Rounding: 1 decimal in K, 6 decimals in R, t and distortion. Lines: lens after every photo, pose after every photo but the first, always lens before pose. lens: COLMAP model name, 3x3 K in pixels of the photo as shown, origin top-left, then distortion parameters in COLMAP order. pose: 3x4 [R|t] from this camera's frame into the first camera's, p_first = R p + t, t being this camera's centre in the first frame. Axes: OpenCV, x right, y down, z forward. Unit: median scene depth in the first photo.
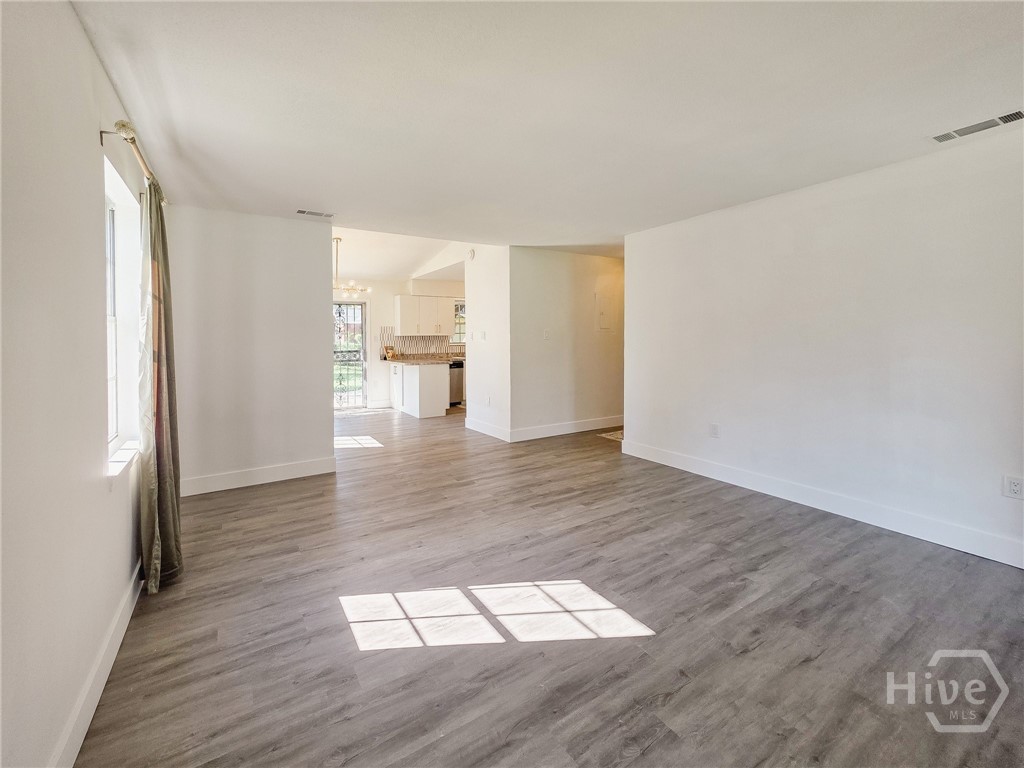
lens RADIAL K [[422.9, 0, 477.3], [0, 422.9, 342.8], [0, 0, 1]] dist [-0.003493, 0.000056]
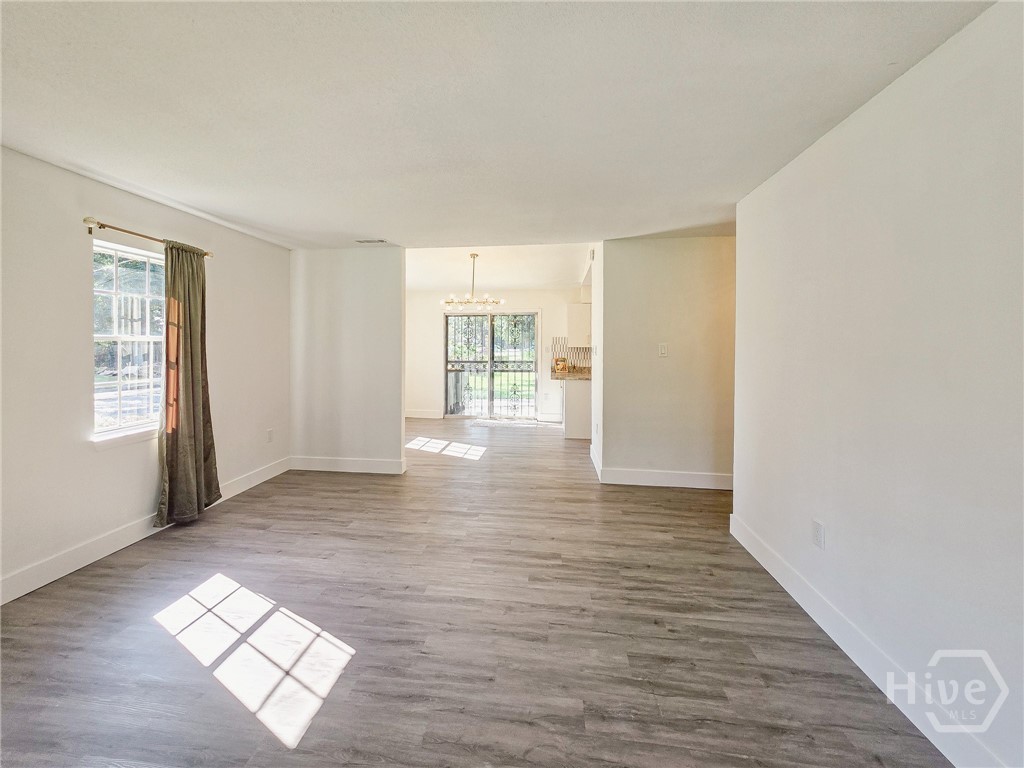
lens RADIAL K [[435.0, 0, 488.2], [0, 435.0, 349.5], [0, 0, 1]] dist [-0.001910, 0.000504]
pose [[0.782296, 0.017310, -0.622667, 0.719608], [-0.017141, 0.999833, 0.006260, -0.036799], [0.622671, 0.005776, 0.782462, 0.357538]]
